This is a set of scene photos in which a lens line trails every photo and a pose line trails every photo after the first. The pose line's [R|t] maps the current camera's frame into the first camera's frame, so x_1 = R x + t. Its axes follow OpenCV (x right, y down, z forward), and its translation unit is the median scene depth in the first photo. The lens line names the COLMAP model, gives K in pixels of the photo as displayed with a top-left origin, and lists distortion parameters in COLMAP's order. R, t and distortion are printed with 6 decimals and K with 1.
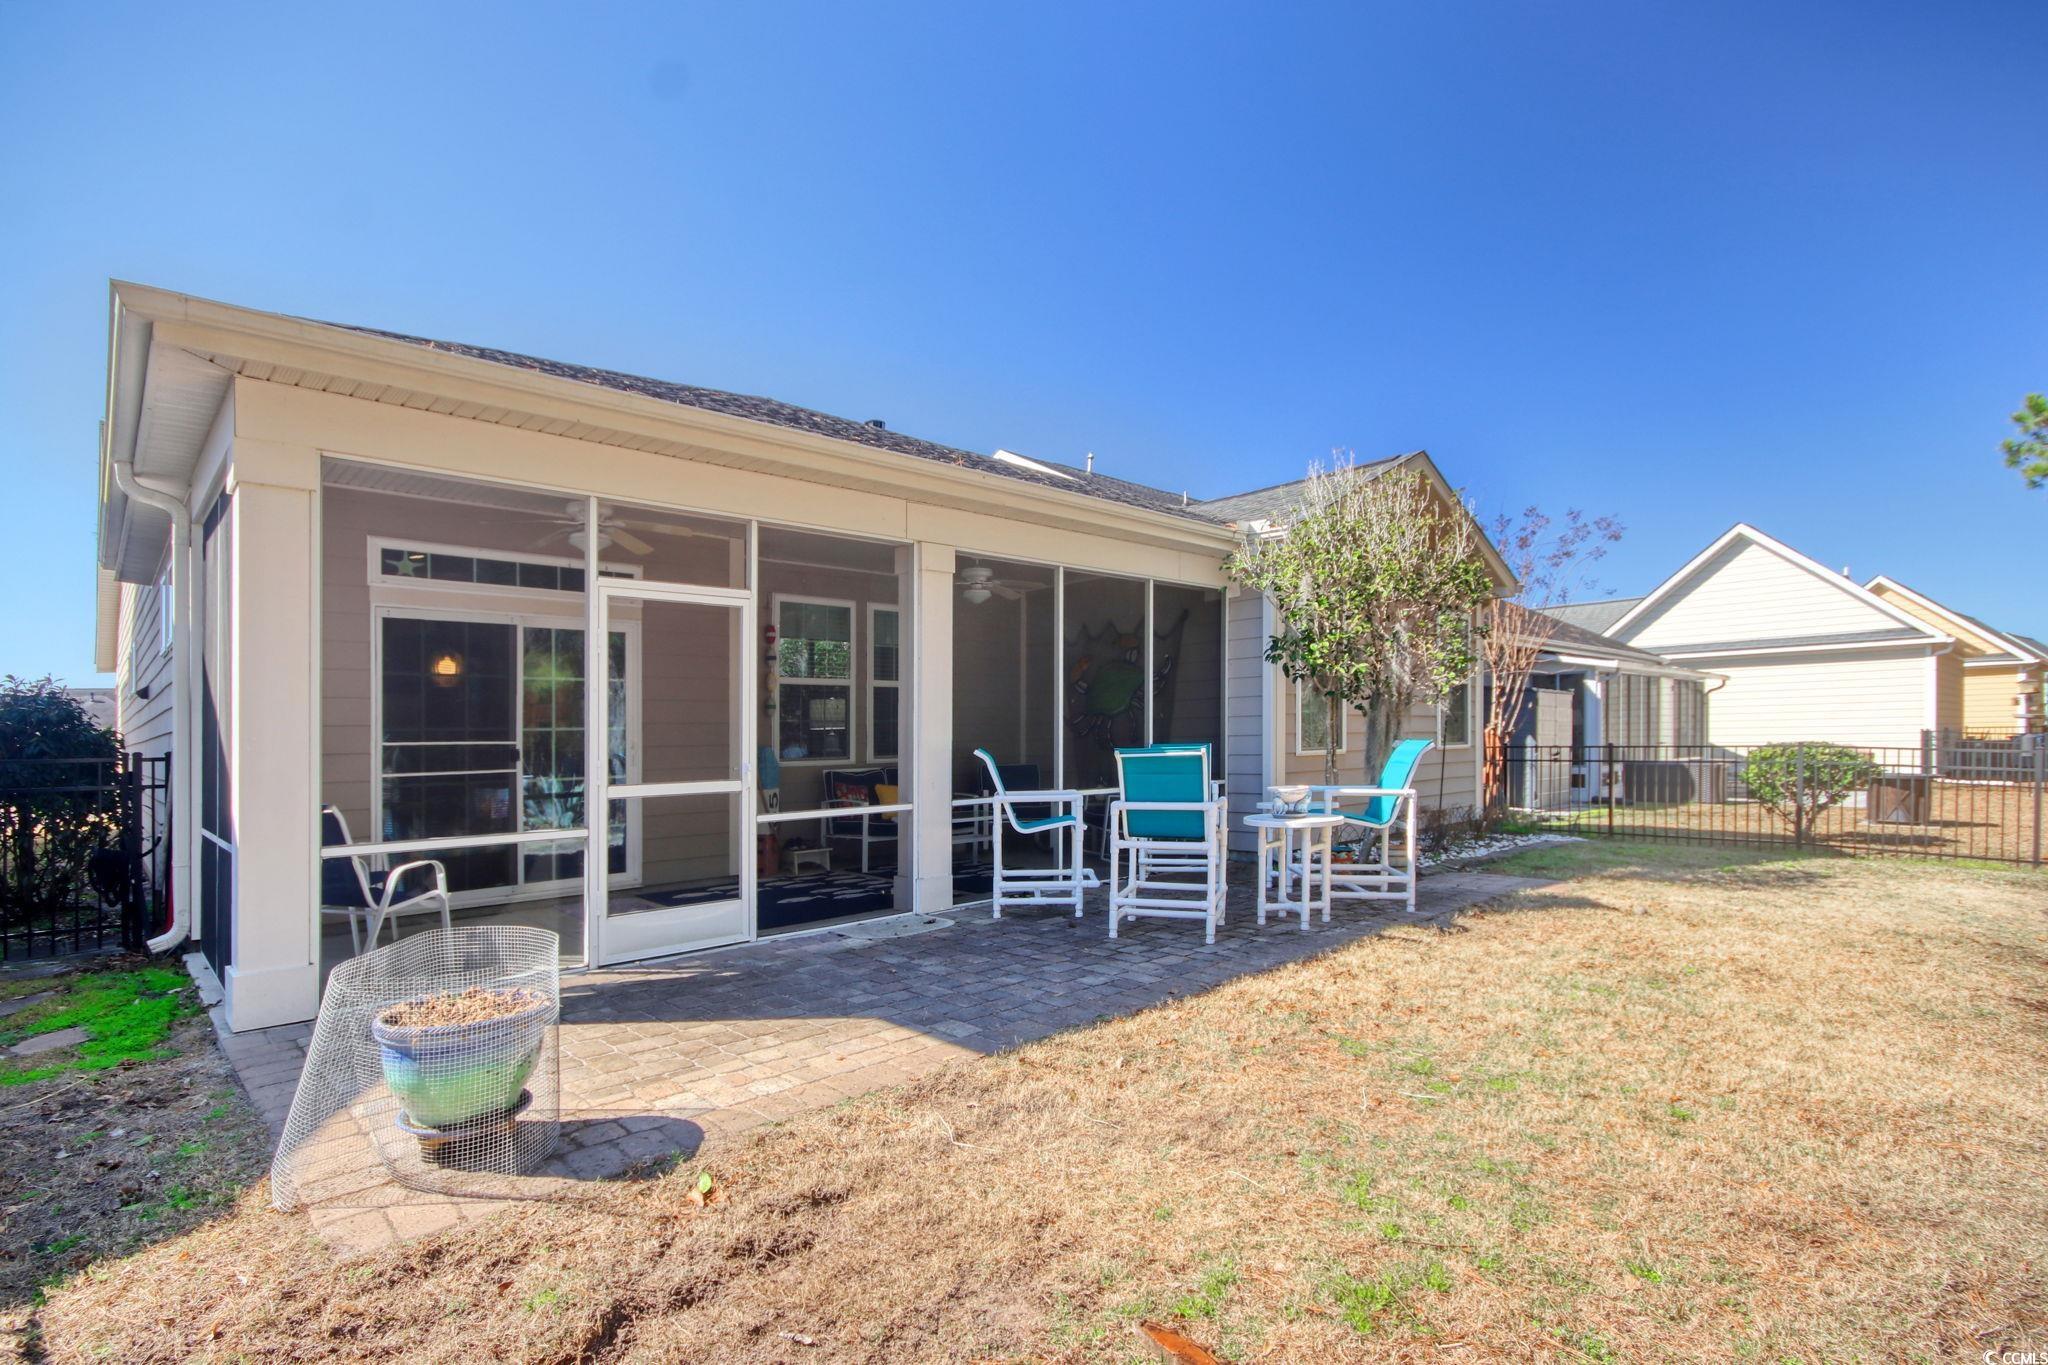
lens RADIAL K [[972.1, 0, 1014.2], [0, 972.1, 724.6], [0, 0, 1]] dist [0.002482, 0.000648]
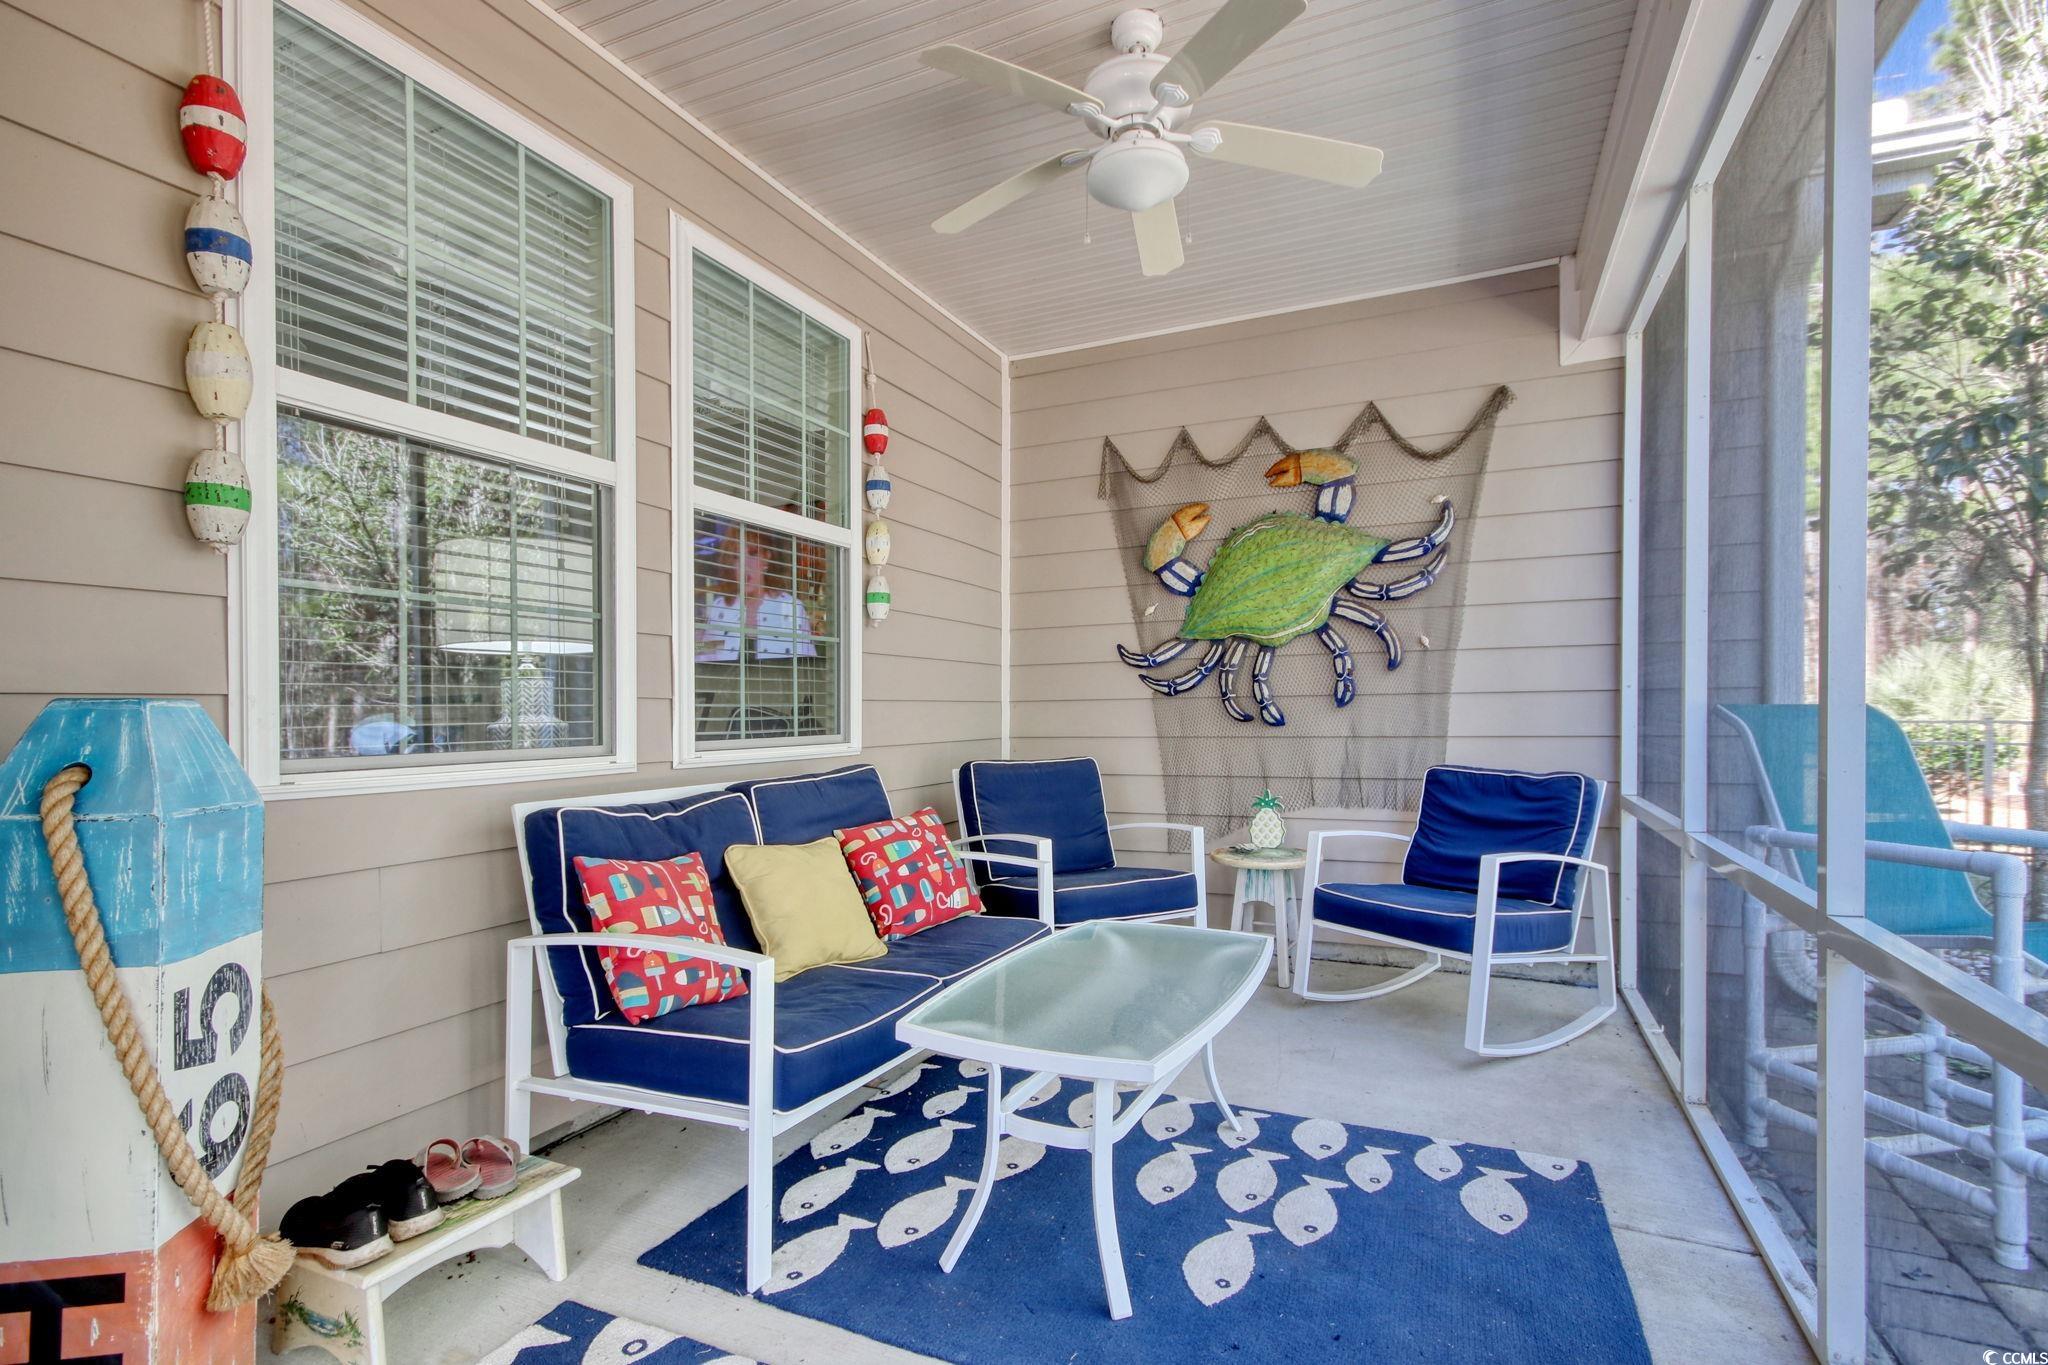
lens RADIAL K [[934.5, 0, 1031.2], [0, 934.5, 729.6], [0, 0, 1]] dist [0.000627, 0.000047]
pose [[0.927200, -0.005044, 0.374532, -0.158795], [0.002020, 0.999962, 0.008466, 0.025626], [-0.374561, -0.007093, 0.927175, 0.713335]]
